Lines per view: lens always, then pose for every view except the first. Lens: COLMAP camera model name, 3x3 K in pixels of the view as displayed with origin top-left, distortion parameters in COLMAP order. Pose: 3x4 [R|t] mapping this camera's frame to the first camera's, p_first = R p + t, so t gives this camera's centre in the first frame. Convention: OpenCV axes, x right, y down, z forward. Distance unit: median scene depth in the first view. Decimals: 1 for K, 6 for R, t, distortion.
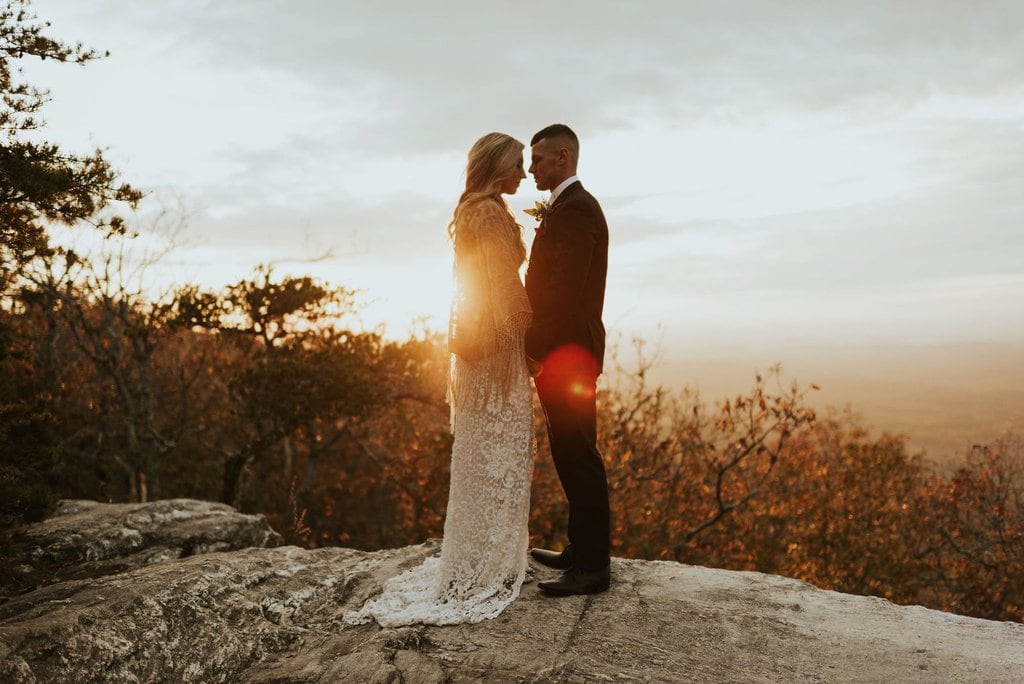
lens RADIAL K [[1040.5, 0, 512.0], [0, 1040.5, 342.0], [0, 0, 1]] dist [0.003273, 0.032528]
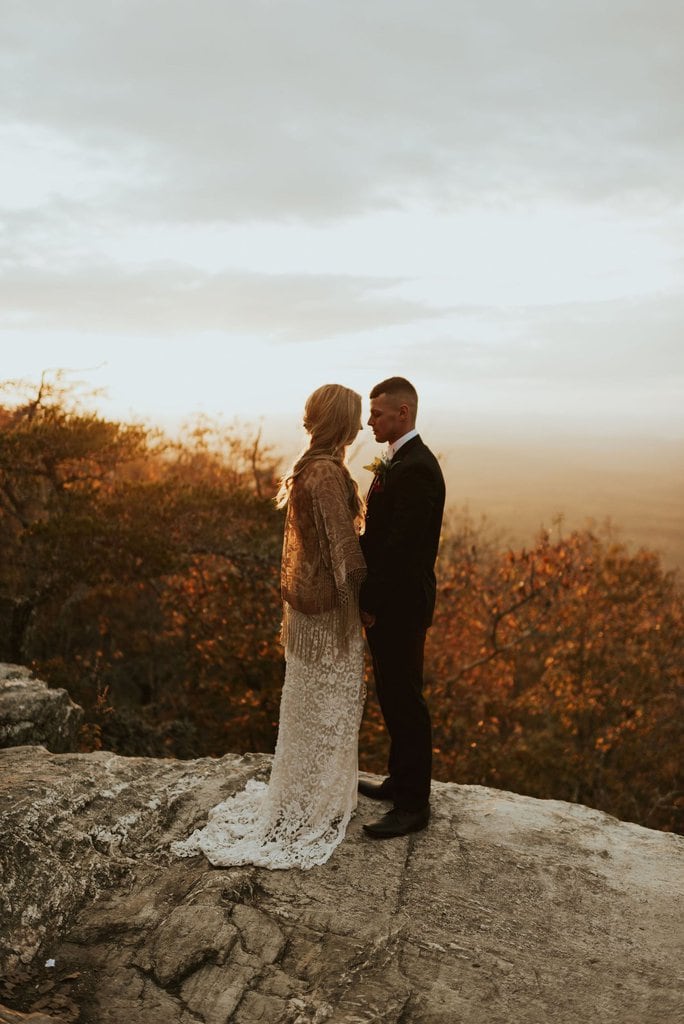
lens RADIAL K [[1043.9, 0, 340.7], [0, 1043.9, 493.5], [0, 0, 1]] dist [0.015573, -0.016775]
pose [[0.996489, 0.034880, 0.076115, -0.088387], [-0.041301, 0.995568, 0.084485, -0.186262], [-0.072831, -0.087332, 0.993513, -0.013078]]
